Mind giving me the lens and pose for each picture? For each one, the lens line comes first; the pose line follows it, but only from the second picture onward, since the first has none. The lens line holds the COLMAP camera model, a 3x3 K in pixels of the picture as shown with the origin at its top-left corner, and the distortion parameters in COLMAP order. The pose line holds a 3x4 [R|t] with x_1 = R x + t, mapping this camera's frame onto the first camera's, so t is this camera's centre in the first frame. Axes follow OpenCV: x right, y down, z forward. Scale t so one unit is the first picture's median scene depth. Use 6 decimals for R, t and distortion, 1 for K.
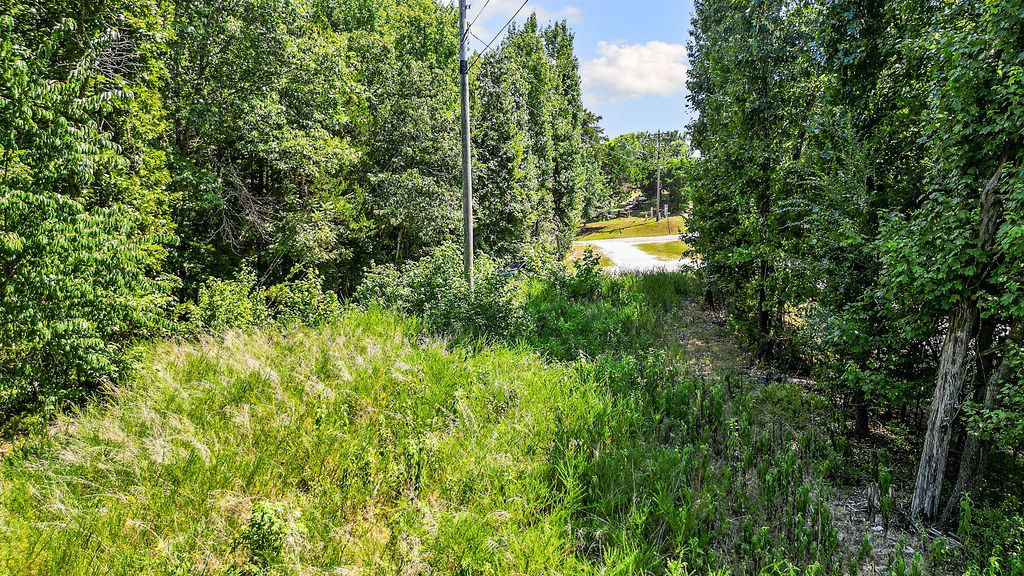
lens RADIAL K [[697.1, 0, 509.6], [0, 697.1, 294.5], [0, 0, 1]] dist [0.029678, -0.002101]
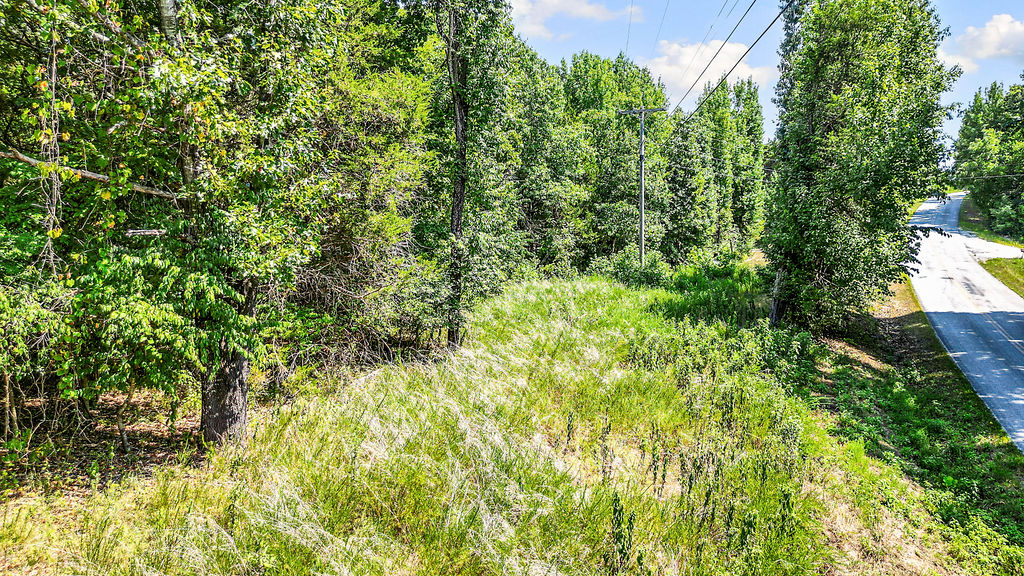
lens RADIAL K [[697.1, 0, 487.1], [0, 697.1, 300.4], [0, 0, 1]] dist [0.029678, -0.002101]
pose [[0.938349, 0.027404, -0.344603, 0.124988], [-0.030042, 0.999546, -0.002316, 0.061419], [0.344383, 0.012526, 0.938746, -0.595077]]
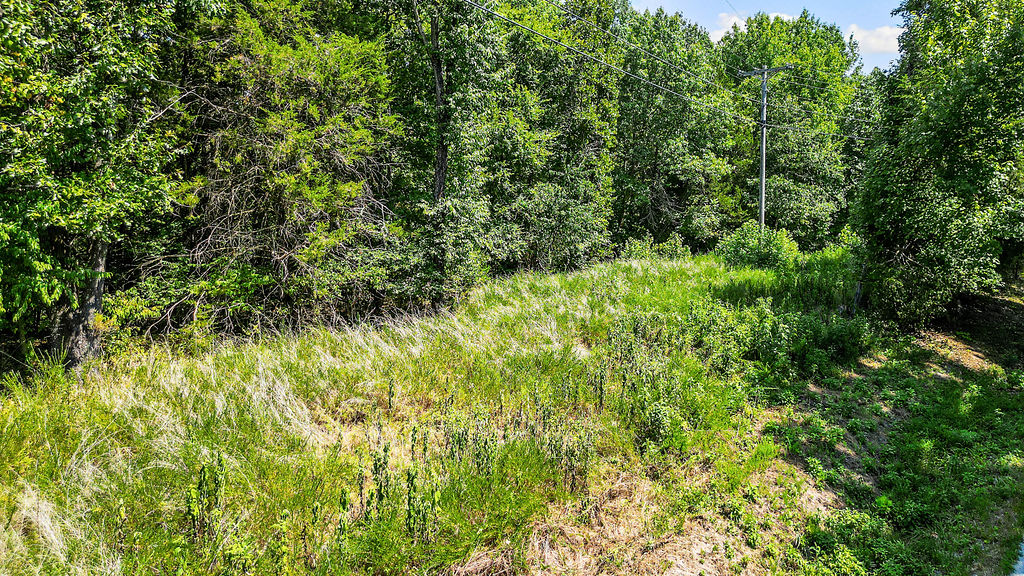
lens RADIAL K [[697.1, 0, 504.2], [0, 697.1, 290.3], [0, 0, 1]] dist [0.029678, -0.002101]
pose [[0.796056, 0.056796, -0.602553, 0.292630], [-0.057910, 0.998167, 0.017579, 0.065088], [0.602447, 0.020900, 0.797885, -0.479642]]
